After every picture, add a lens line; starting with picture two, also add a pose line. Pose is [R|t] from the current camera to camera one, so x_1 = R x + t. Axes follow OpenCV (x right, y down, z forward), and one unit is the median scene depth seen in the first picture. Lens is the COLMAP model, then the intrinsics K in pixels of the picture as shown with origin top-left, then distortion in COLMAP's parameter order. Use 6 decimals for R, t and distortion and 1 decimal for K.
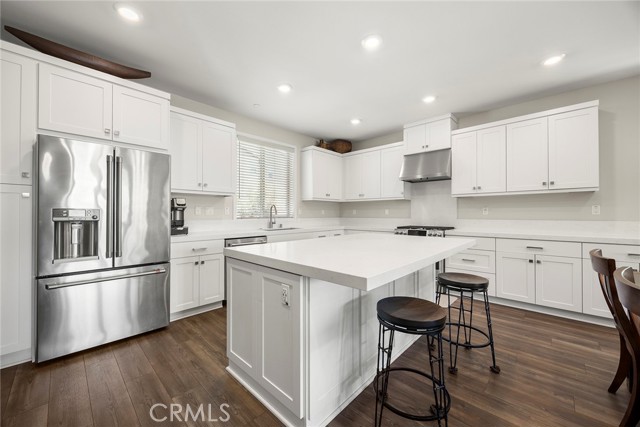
lens RADIAL K [[247.4, 0, 321.7], [0, 247.4, 211.0], [0, 0, 1]] dist [0.000354, 0.000052]
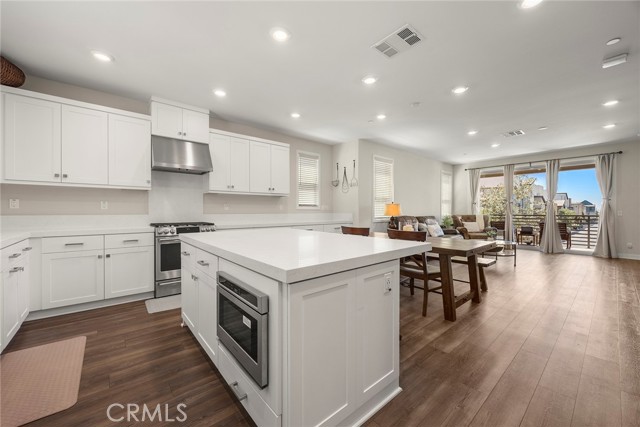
lens RADIAL K [[247.4, 0, 321.7], [0, 247.4, 211.0], [0, 0, 1]] dist [0.000354, 0.000052]
pose [[0.107456, -0.005383, 0.994195, -0.543563], [-0.013946, 0.999879, 0.006921, 0.008764], [-0.994112, -0.014609, 0.107368, 0.509107]]
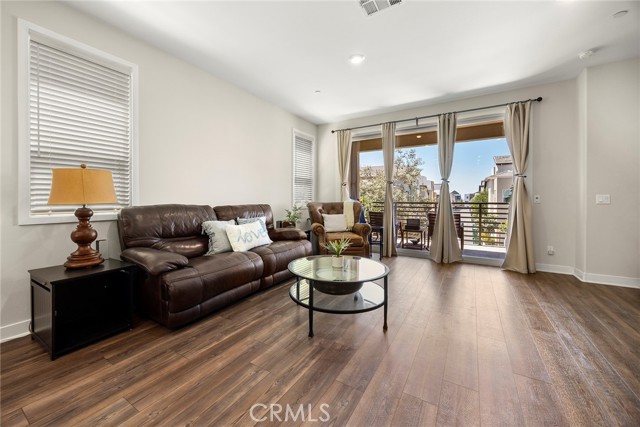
lens RADIAL K [[252.7, 0, 307.0], [0, 252.7, 201.6], [0, 0, 1]] dist [-0.001046, -0.000199]
pose [[-0.182967, -0.011677, 0.983050, 0.597370], [-0.013965, 0.999859, 0.009278, 0.025989], [-0.983020, -0.012030, -0.183104, -0.254171]]
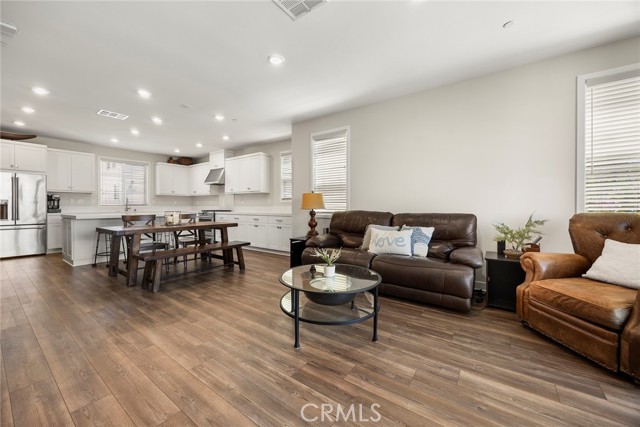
lens RADIAL K [[248.7, 0, 315.4], [0, 248.7, 207.4], [0, 0, 1]] dist [-0.000743, -0.000174]
pose [[0.992259, -0.001290, 0.124182, 1.177503], [-0.001018, 0.999828, 0.018523, 0.011535], [-0.124184, -0.018506, 0.992087, -1.177933]]
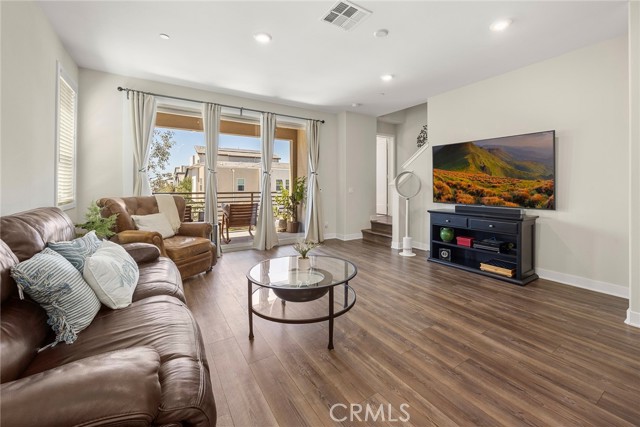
lens RADIAL K [[266.4, 0, 339.6], [0, 266.4, 185.7], [0, 0, 1]] dist [0.000417, 0.000008]
pose [[-0.976347, -0.002182, 0.216197, 1.057615], [-0.005794, 0.999854, -0.016073, 0.007475], [-0.216130, -0.016945, -0.976218, 0.205169]]
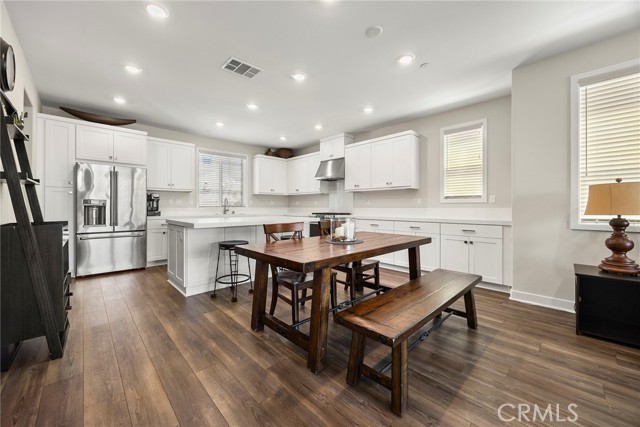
lens RADIAL K [[250.3, 0, 319.0], [0, 250.3, 205.5], [0, 0, 1]] dist [0.002208, 0.000140]
pose [[0.998595, -0.000449, -0.052993, 0.545915], [0.000796, 0.999978, 0.006533, 0.015278], [0.052989, -0.006566, 0.998573, -0.546236]]
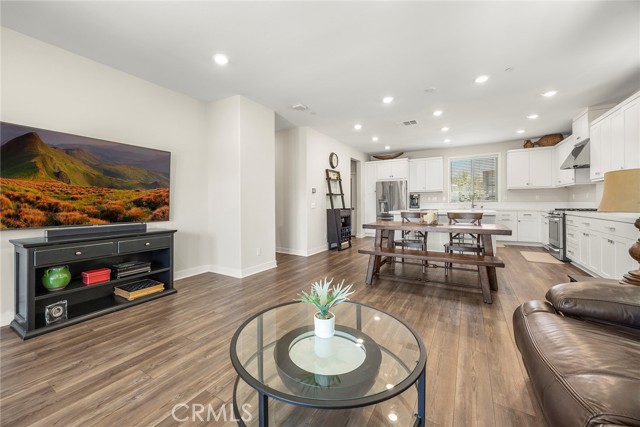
lens RADIAL K [[252.7, 0, 307.0], [0, 252.7, 201.6], [0, 0, 1]] dist [-0.001046, -0.000199]
pose [[0.187407, -0.008293, -0.982247, 1.691164], [0.020381, 0.999782, -0.004553, 0.013441], [0.982071, -0.019166, 0.187535, -0.577484]]
